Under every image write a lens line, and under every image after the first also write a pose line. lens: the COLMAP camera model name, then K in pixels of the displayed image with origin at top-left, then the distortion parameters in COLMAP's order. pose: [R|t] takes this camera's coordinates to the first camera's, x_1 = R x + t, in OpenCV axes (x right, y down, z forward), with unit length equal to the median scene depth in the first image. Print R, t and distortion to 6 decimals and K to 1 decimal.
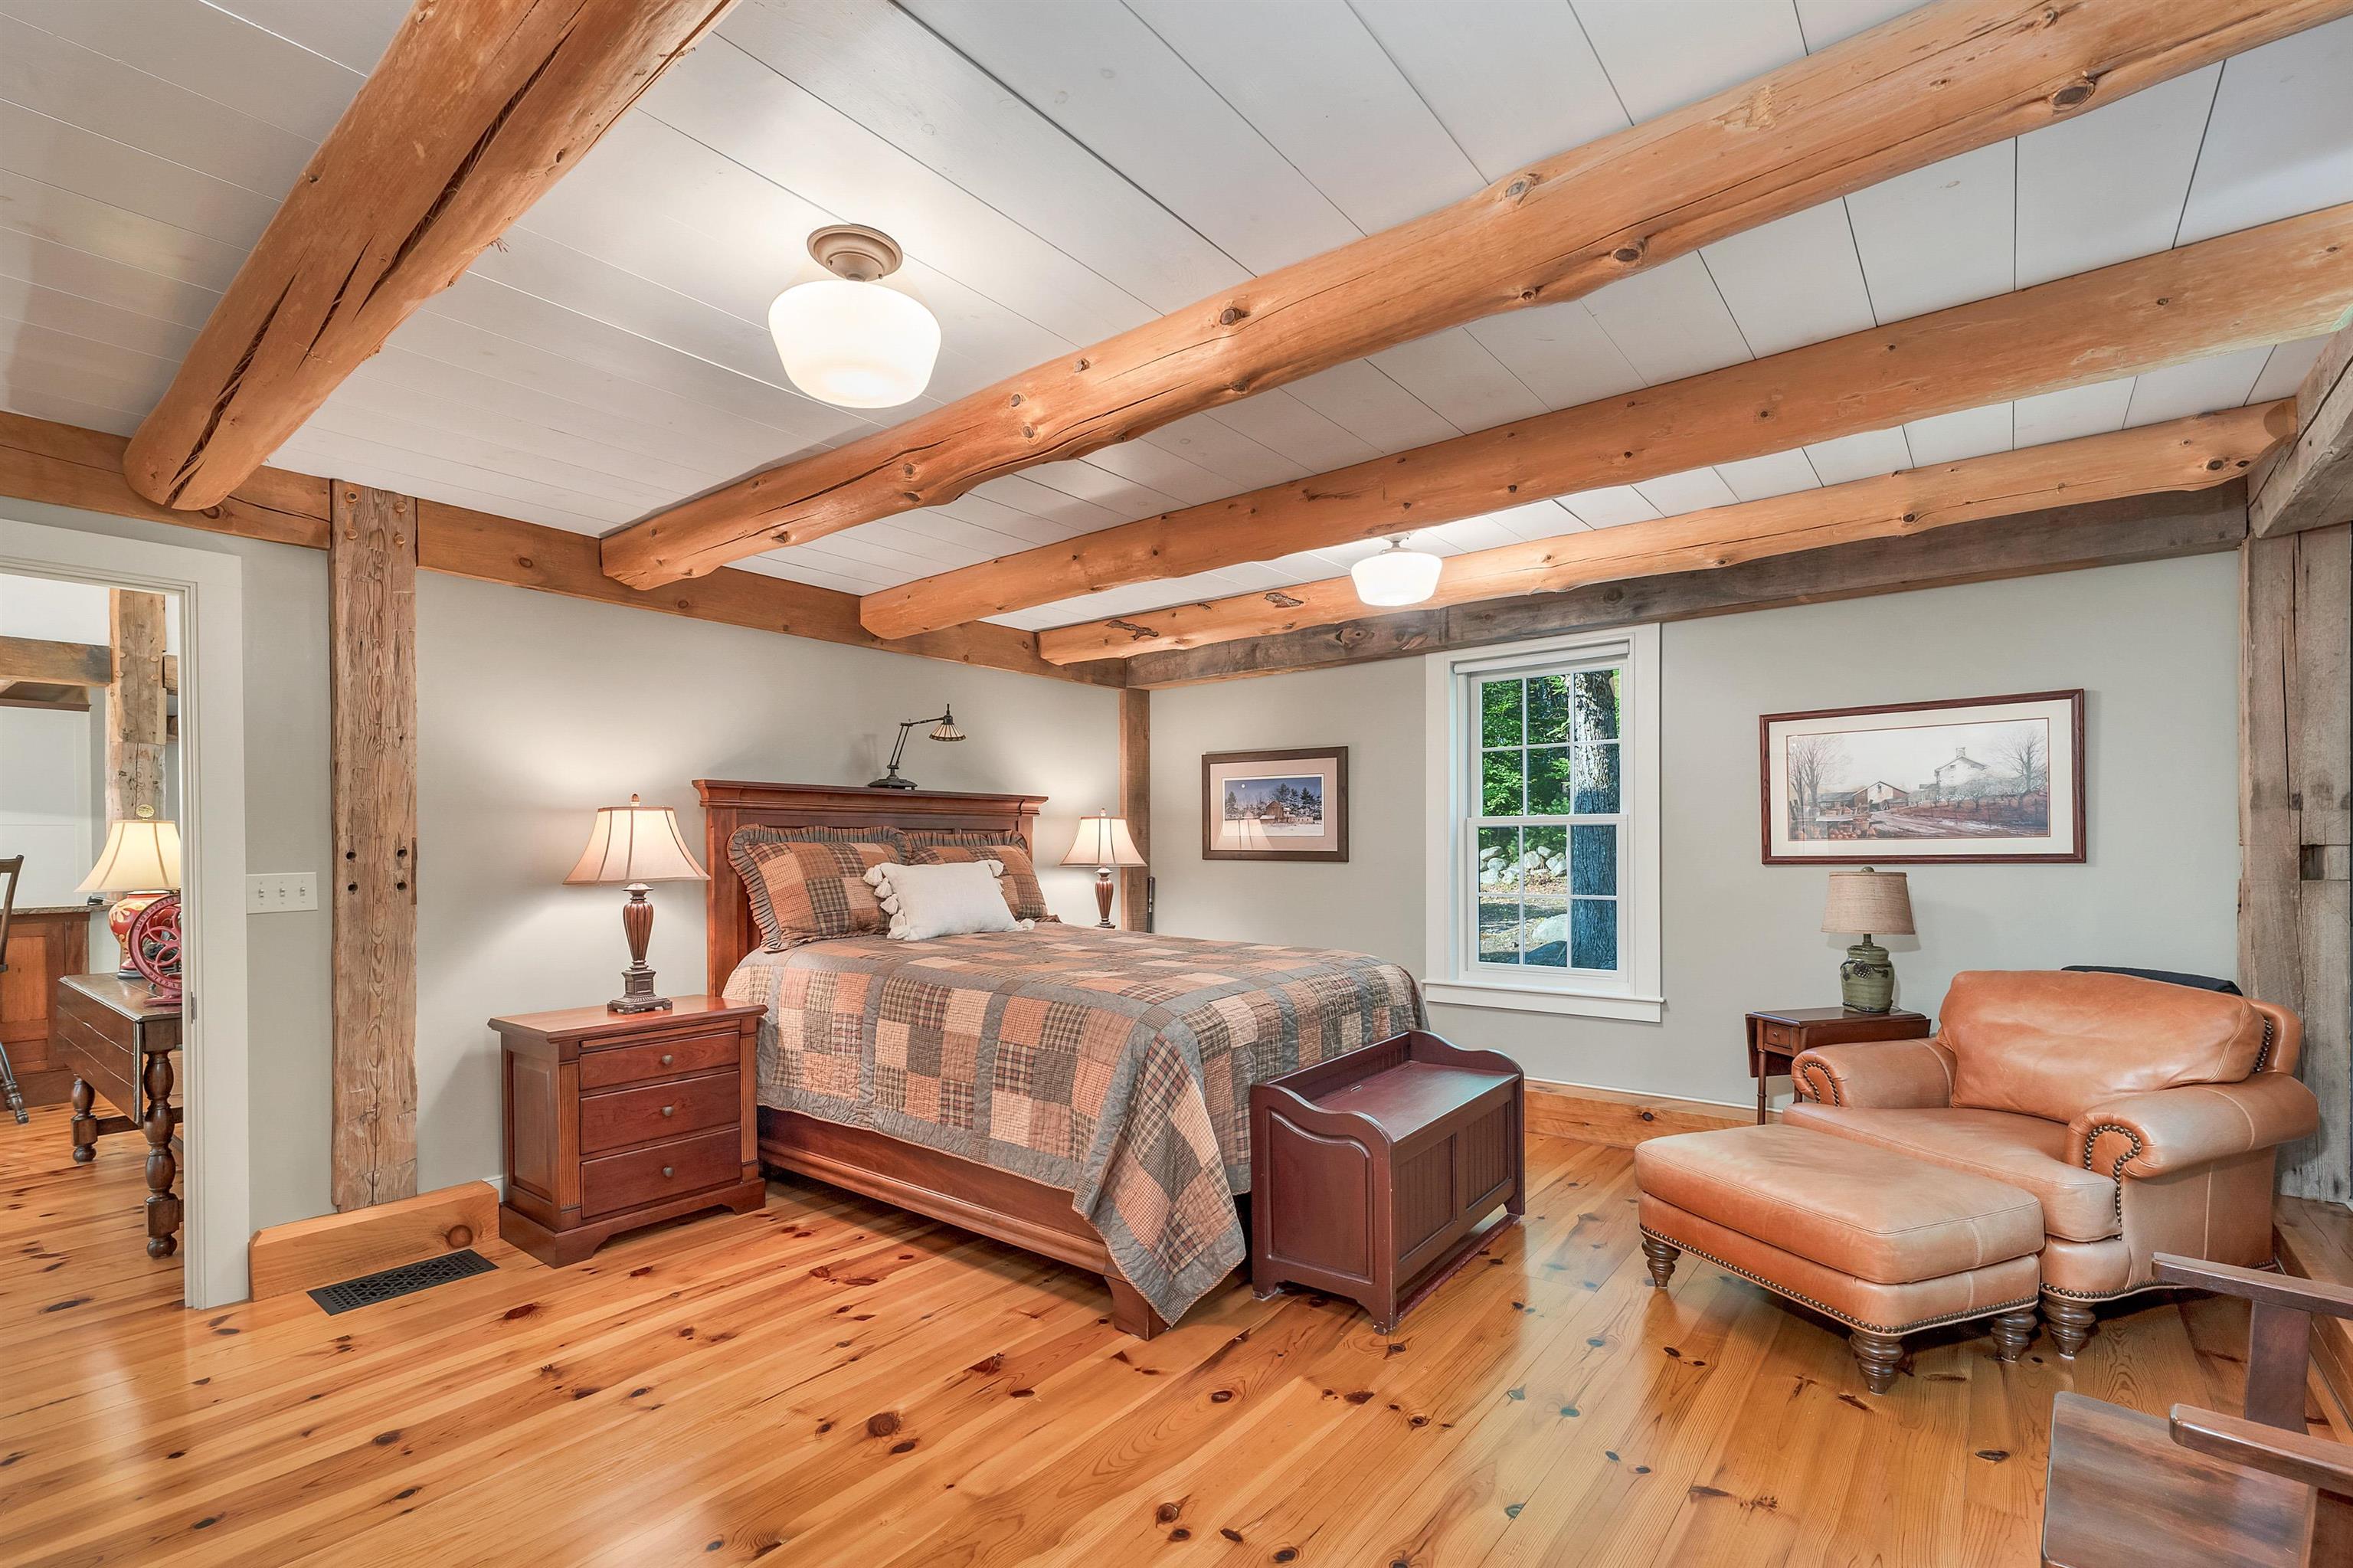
lens RADIAL K [[1022.6, 0, 1062.2], [0, 1022.6, 852.8], [0, 0, 1]] dist [0.007262, -0.000236]
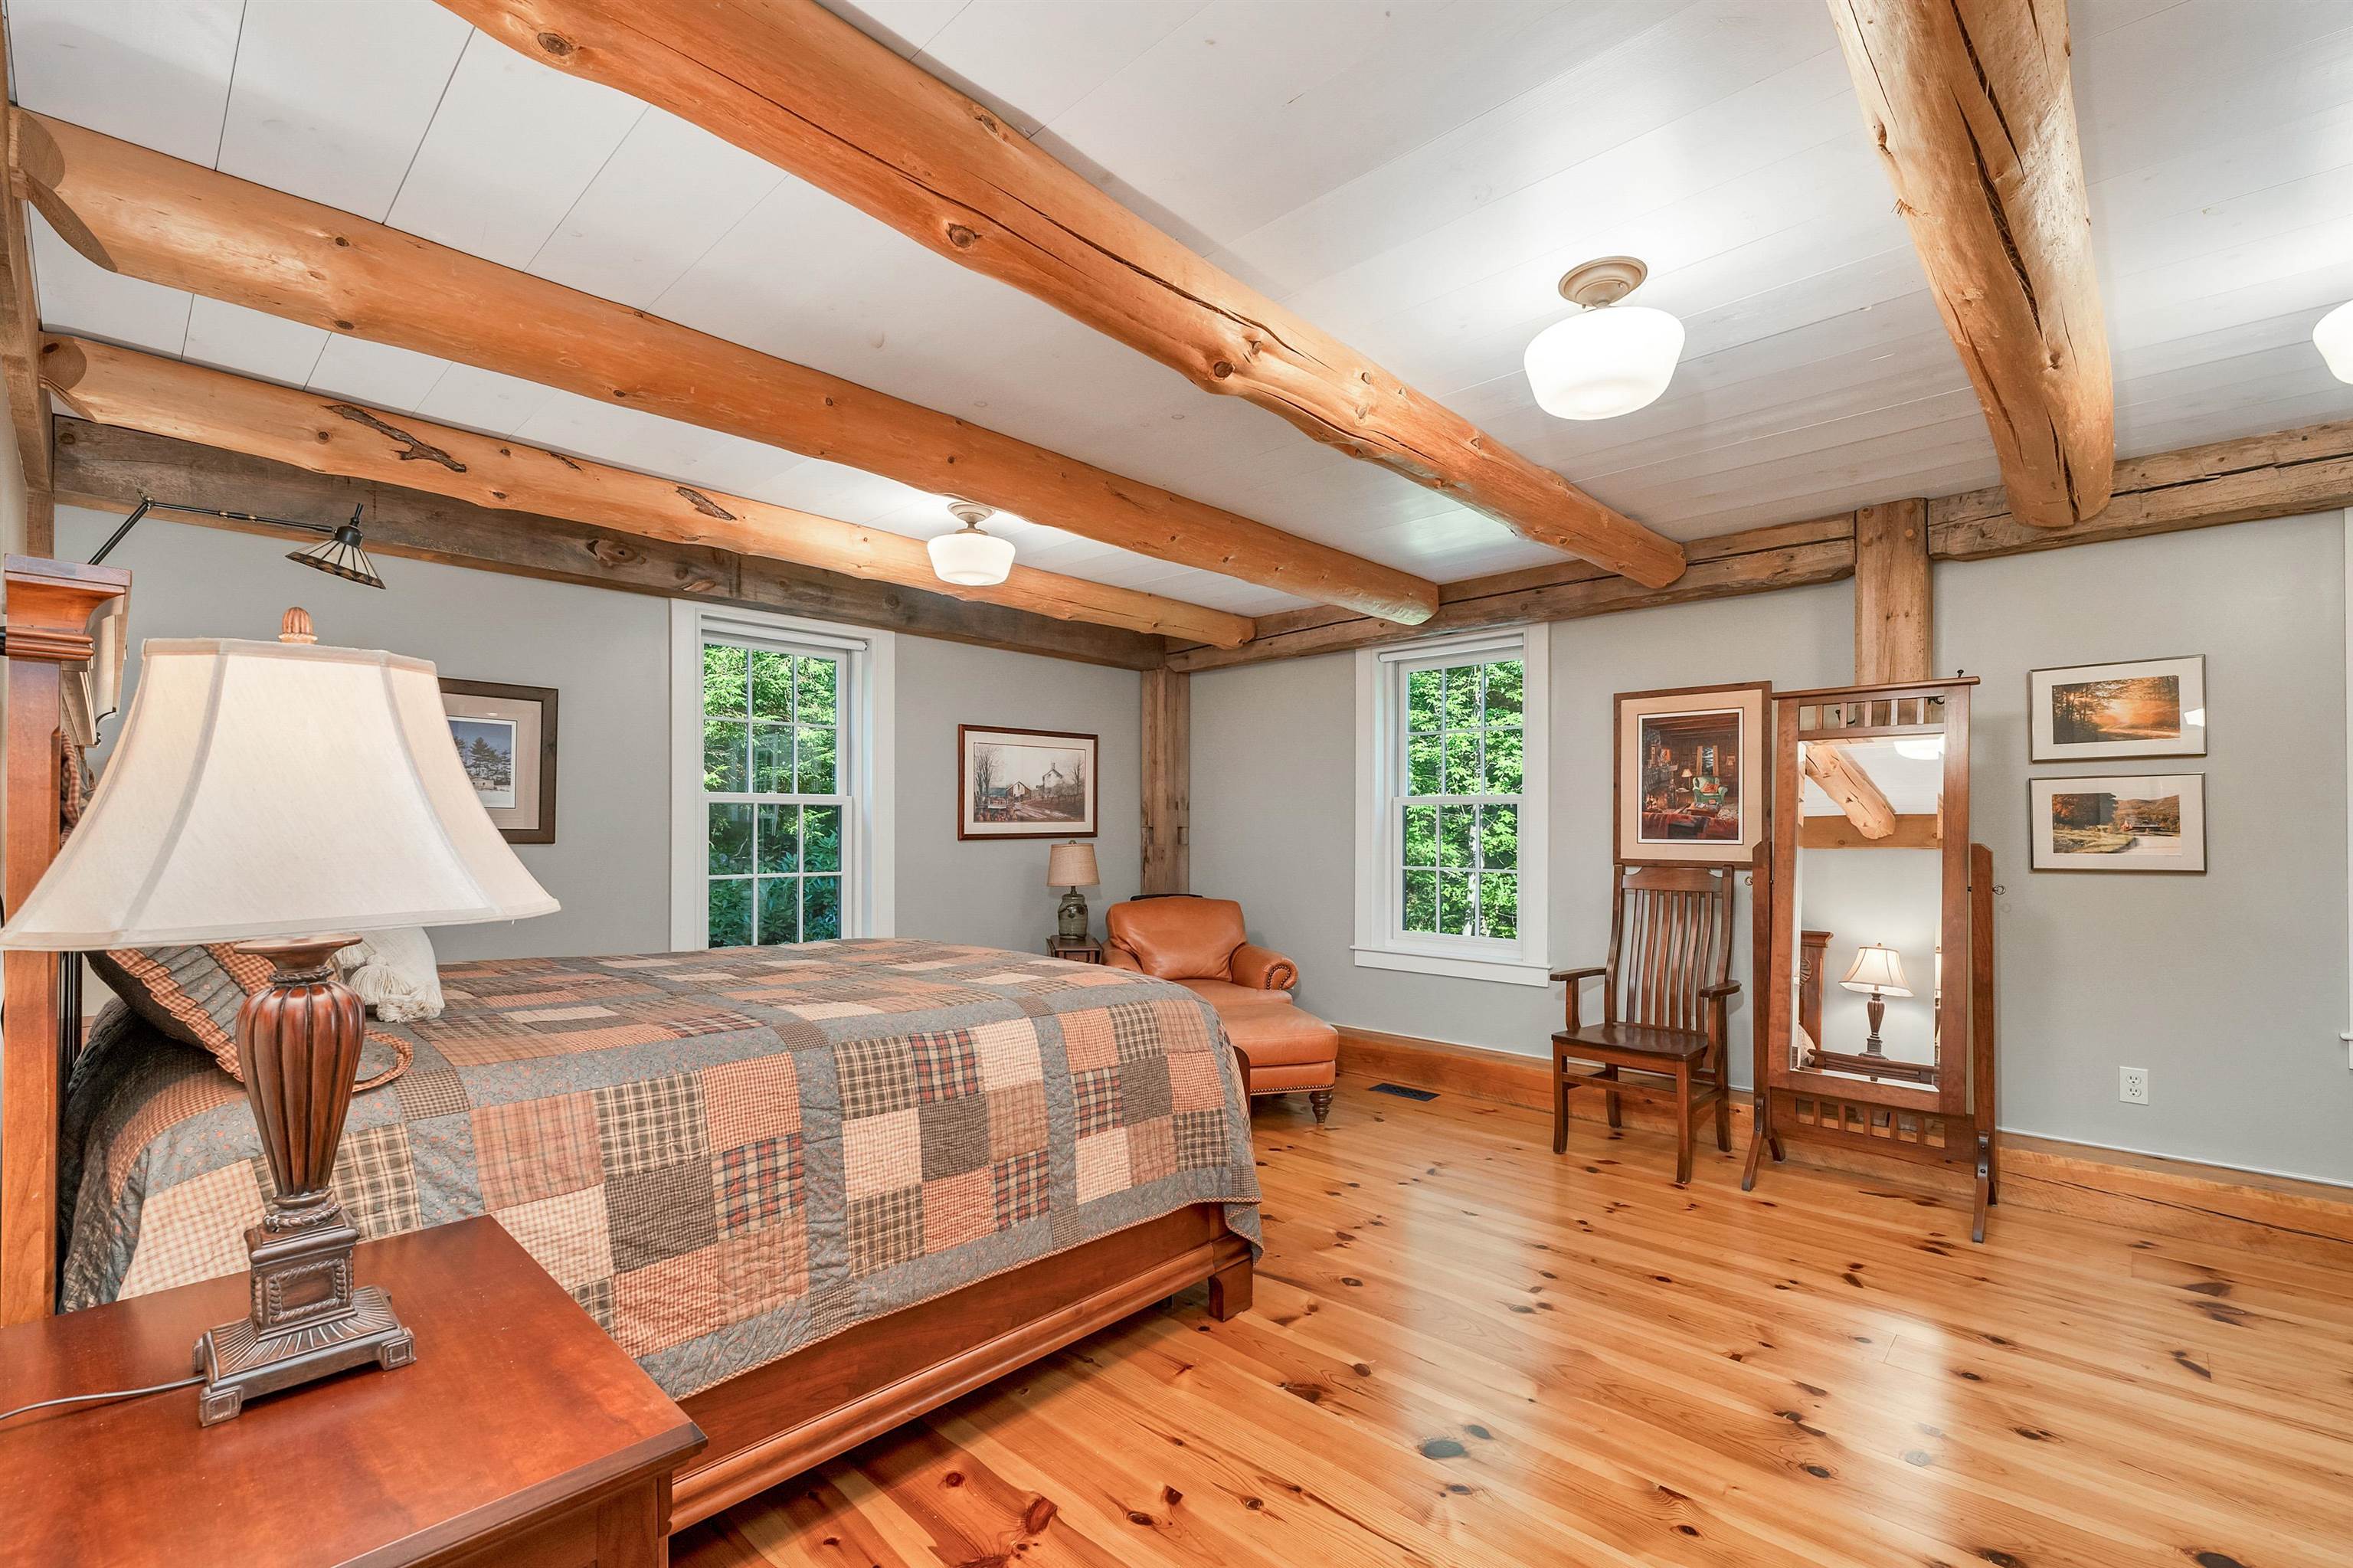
lens RADIAL K [[1022.6, 0, 1236.1], [0, 1022.6, 819.9], [0, 0, 1]] dist [0.007262, -0.000236]
pose [[0.022670, 0.014093, 0.999644, -0.730933], [0.004159, 0.999891, -0.014190, 0.006792], [-0.999734, 0.004480, 0.022609, 0.771219]]
